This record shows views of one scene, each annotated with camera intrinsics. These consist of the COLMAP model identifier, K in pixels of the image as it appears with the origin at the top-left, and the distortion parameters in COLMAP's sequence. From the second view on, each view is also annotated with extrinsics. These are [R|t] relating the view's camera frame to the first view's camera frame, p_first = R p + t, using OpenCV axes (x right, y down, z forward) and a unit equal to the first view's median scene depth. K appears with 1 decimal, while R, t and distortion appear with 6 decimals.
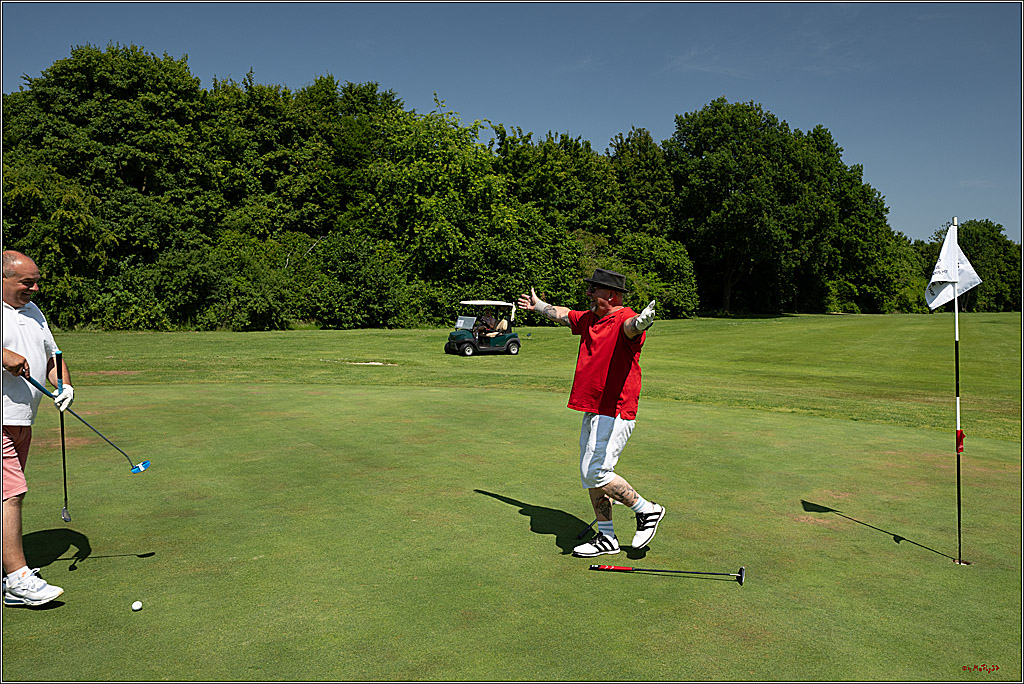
lens RADIAL K [[814.5, 0, 574.4], [0, 814.5, 338.1], [0, 0, 1]] dist [0.022717, -0.001530]
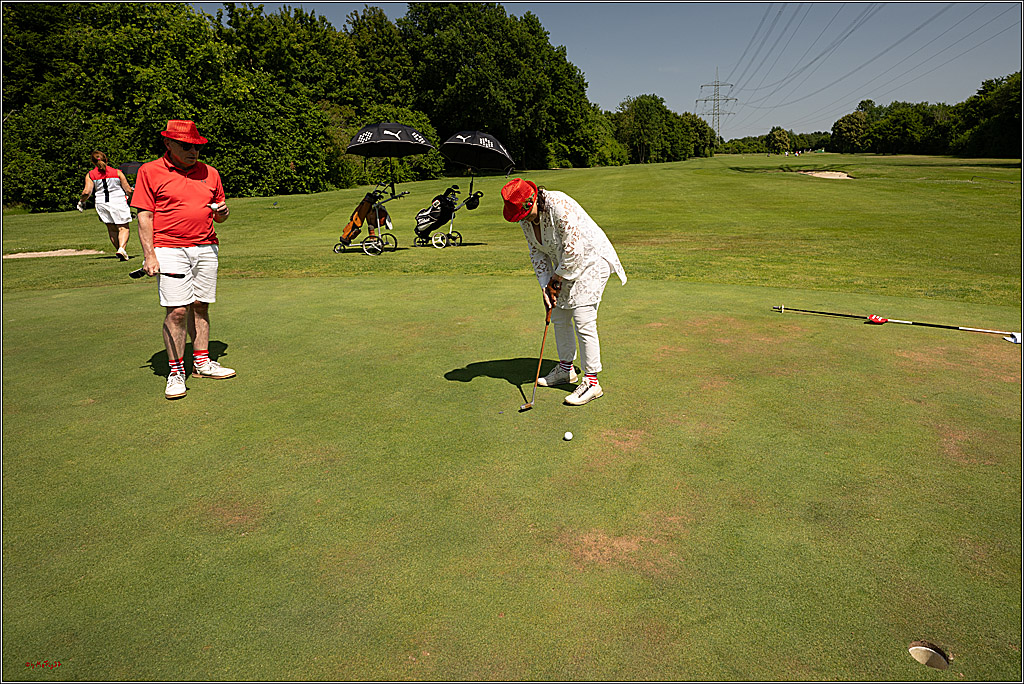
lens RADIAL K [[613.6, 0, 596.5], [0, 613.6, 296.2], [0, 0, 1]] dist [-0.003563, 0.000187]
pose [[0.927420, -0.123310, 0.353110, 0.025690], [0.062983, 0.982096, 0.177538, -0.000886], [-0.368680, -0.142413, 0.918582, 0.101020]]
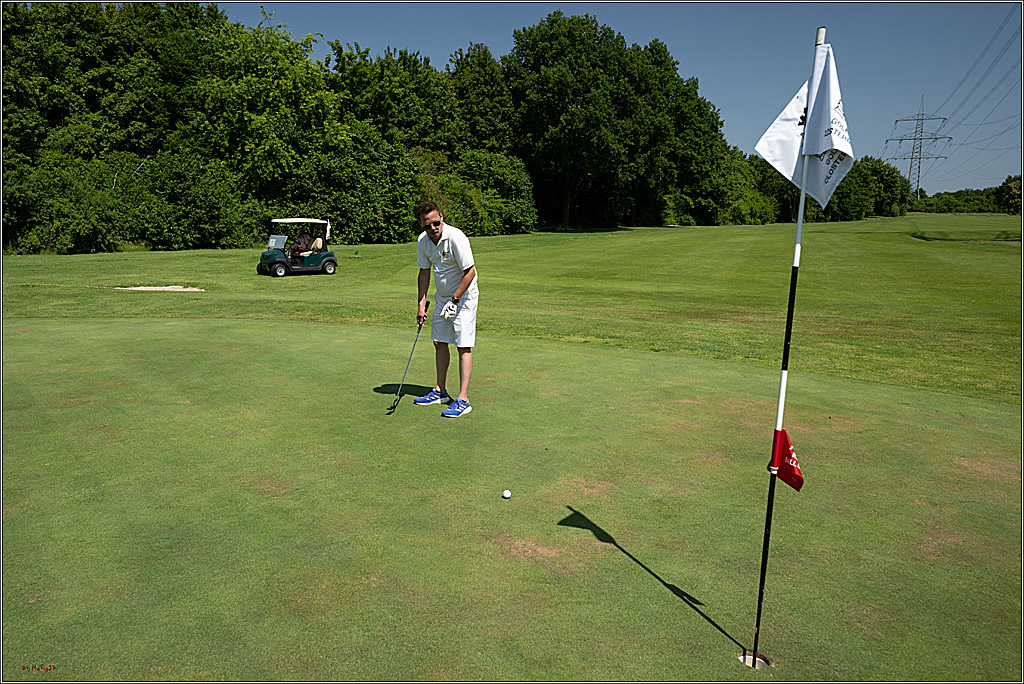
lens RADIAL K [[750.0, 0, 455.7], [0, 750.0, 318.8], [0, 0, 1]] dist [0.023567, -0.000465]
pose [[0.999560, -0.019956, 0.021945, 0.034318], [0.017972, 0.996029, 0.087195, -0.001260], [-0.023598, -0.086763, 0.995949, 0.066613]]
